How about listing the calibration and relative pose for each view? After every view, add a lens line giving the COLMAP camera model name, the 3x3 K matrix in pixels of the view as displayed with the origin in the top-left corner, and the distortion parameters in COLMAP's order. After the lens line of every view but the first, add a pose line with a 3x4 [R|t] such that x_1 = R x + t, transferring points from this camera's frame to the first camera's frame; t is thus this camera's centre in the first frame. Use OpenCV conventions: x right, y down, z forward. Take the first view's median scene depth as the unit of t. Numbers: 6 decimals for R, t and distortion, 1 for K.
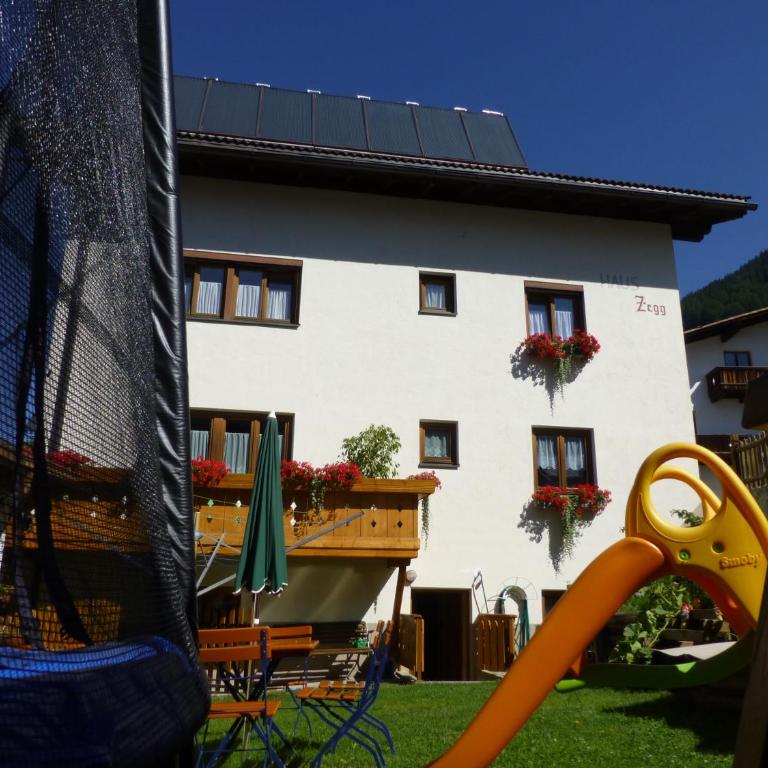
lens RADIAL K [[744.0, 0, 382.6], [0, 744.0, 385.0], [0, 0, 1]] dist [-0.026821, 0.000000]
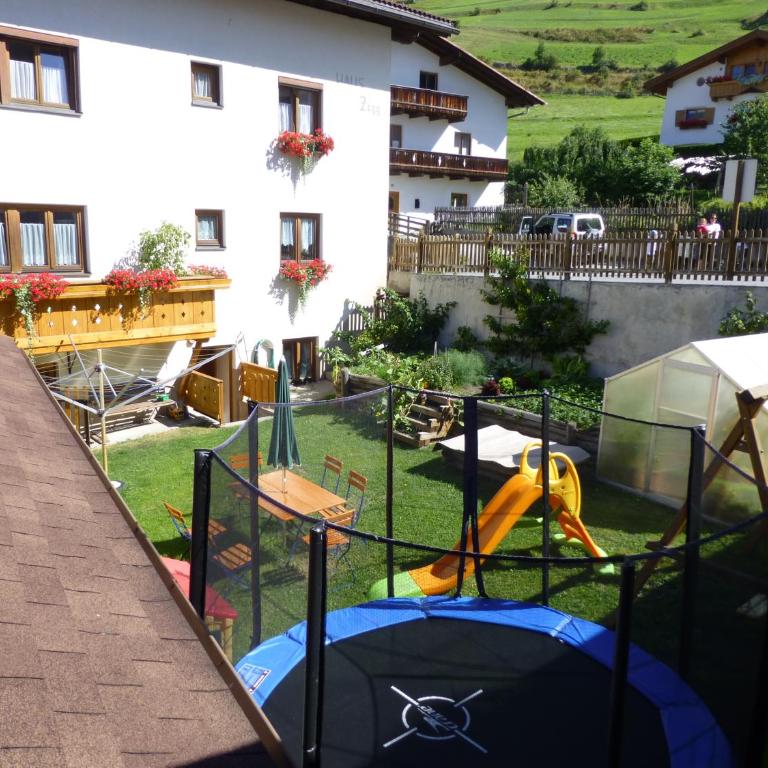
lens RADIAL K [[744.0, 0, 385.6], [0, 744.0, 382.6], [0, 0, 1]] dist [-0.026821, 0.000000]
pose [[0.847208, -0.101660, 0.521444, -0.320308], [-0.162302, 0.885068, 0.436249, -0.259380], [-0.505862, -0.454225, 0.733337, -0.118528]]
